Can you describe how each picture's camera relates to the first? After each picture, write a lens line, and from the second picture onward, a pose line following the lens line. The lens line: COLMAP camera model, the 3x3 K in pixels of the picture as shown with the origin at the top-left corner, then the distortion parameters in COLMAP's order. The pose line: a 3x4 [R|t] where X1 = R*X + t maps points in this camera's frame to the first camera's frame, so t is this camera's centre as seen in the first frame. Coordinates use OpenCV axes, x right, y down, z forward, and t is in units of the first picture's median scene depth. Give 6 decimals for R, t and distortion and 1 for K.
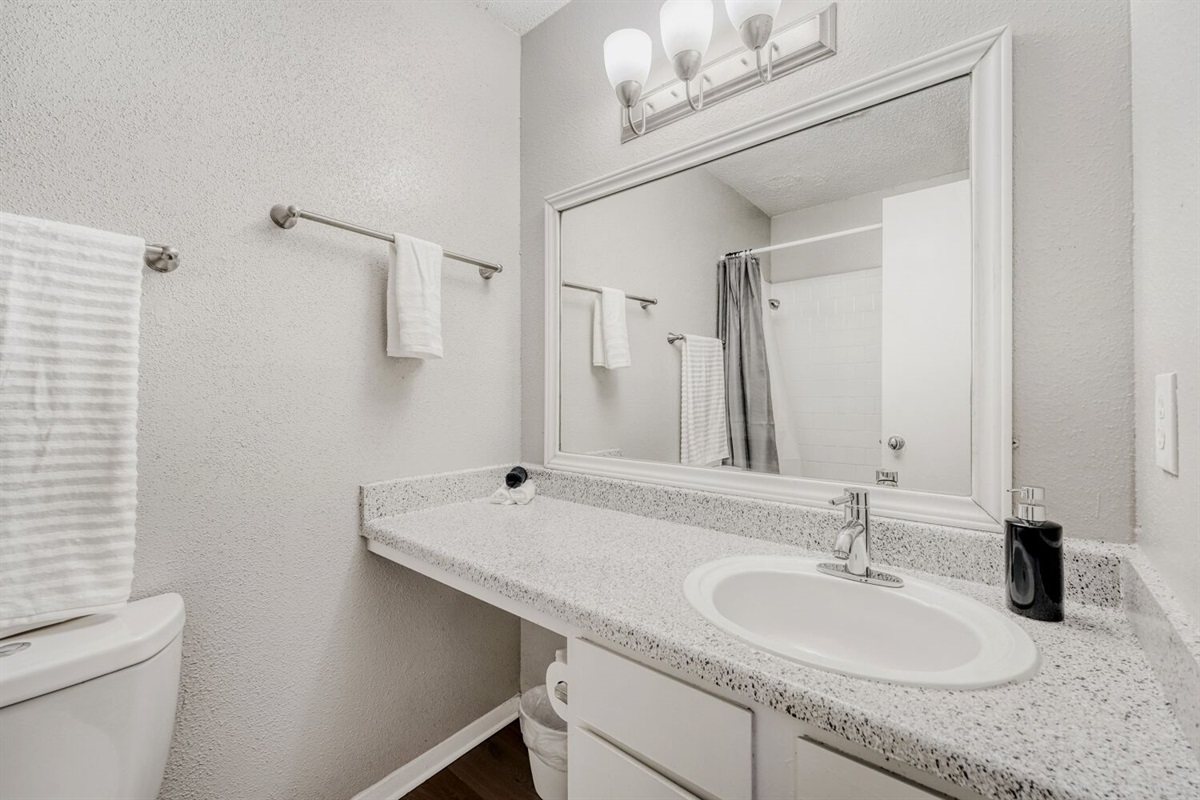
lens RADIAL K [[486.6, 0, 595.2], [0, 486.6, 396.9], [0, 0, 1]] dist [-0.000265, 0.000230]
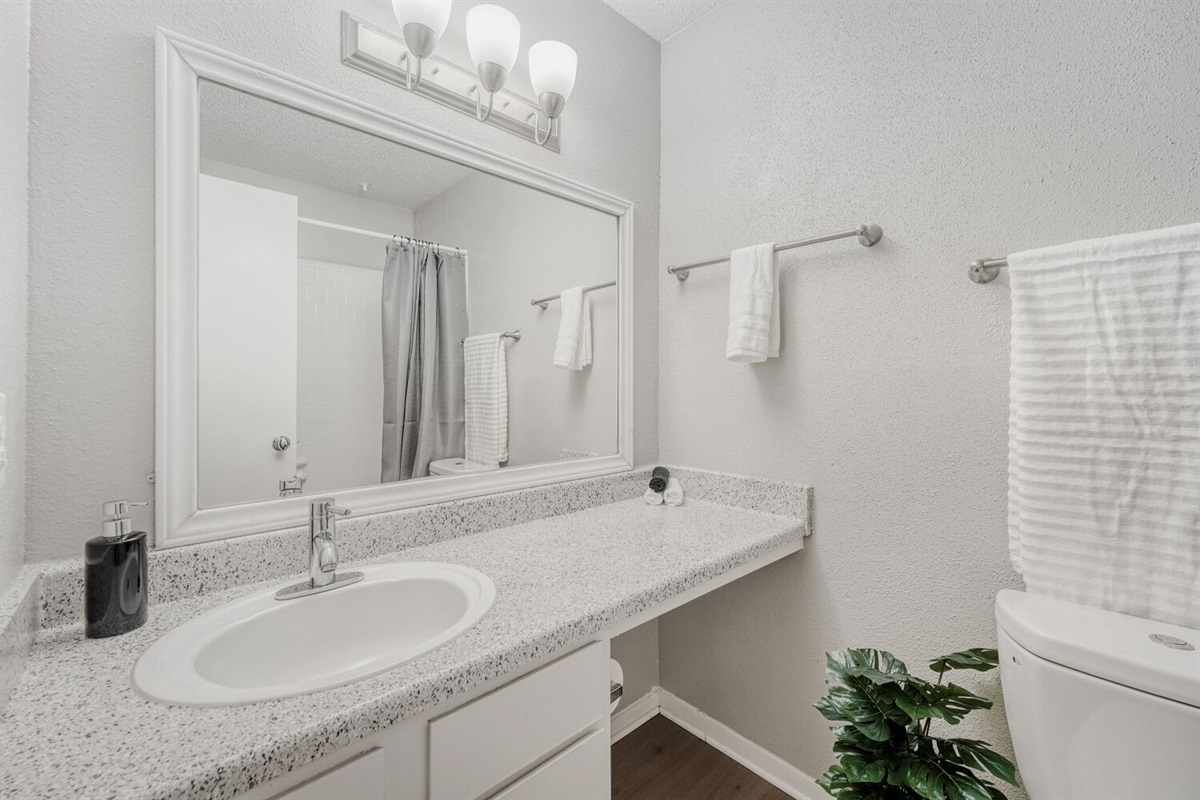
lens RADIAL K [[486.6, 0, 595.2], [0, 486.6, 396.9], [0, 0, 1]] dist [-0.000265, 0.000230]
pose [[0.127228, 0.004506, 0.991863, -0.674635], [0.019258, 0.999790, -0.007012, 0.000609], [-0.991686, 0.019994, 0.127115, 0.572392]]
